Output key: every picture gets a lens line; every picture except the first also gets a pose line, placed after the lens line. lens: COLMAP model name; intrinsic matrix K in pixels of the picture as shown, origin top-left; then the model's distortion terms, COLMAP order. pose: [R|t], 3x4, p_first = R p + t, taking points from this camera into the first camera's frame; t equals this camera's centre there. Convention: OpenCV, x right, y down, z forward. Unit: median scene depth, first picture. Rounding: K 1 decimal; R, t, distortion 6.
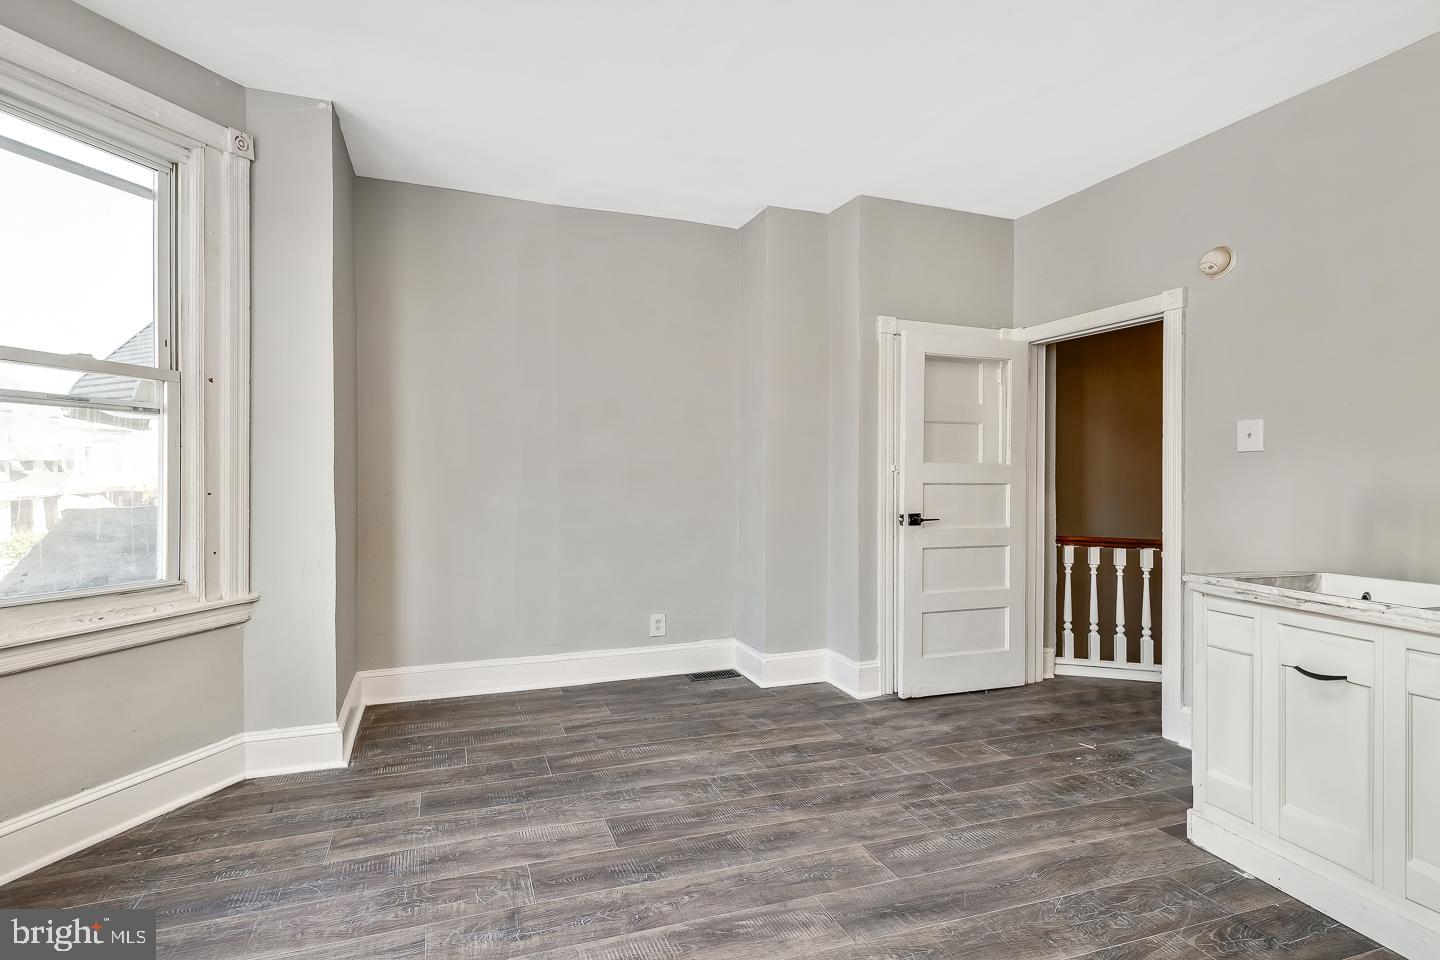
lens RADIAL K [[665.3, 0, 723.9], [0, 665.3, 476.9], [0, 0, 1]] dist [0.012855, -0.001080]
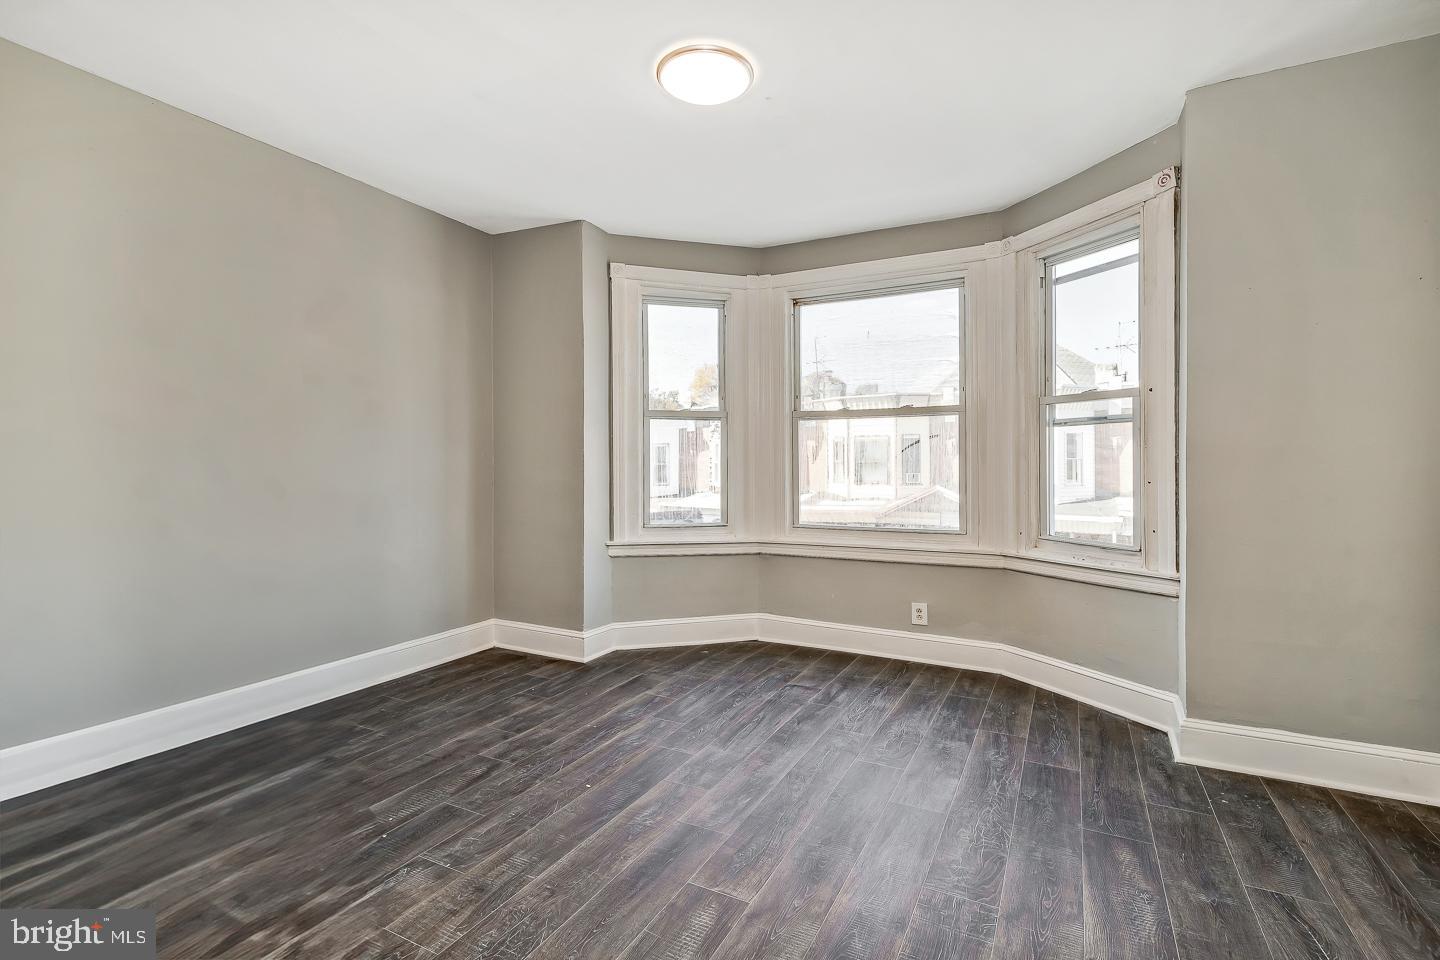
lens RADIAL K [[665.3, 0, 721.8], [0, 665.3, 472.1], [0, 0, 1]] dist [0.012855, -0.001080]
pose [[-0.733533, 0.002982, -0.679648, 0.844073], [0.000020, 0.999990, 0.004365, -0.026482], [0.679654, 0.003189, -0.733526, 1.643524]]
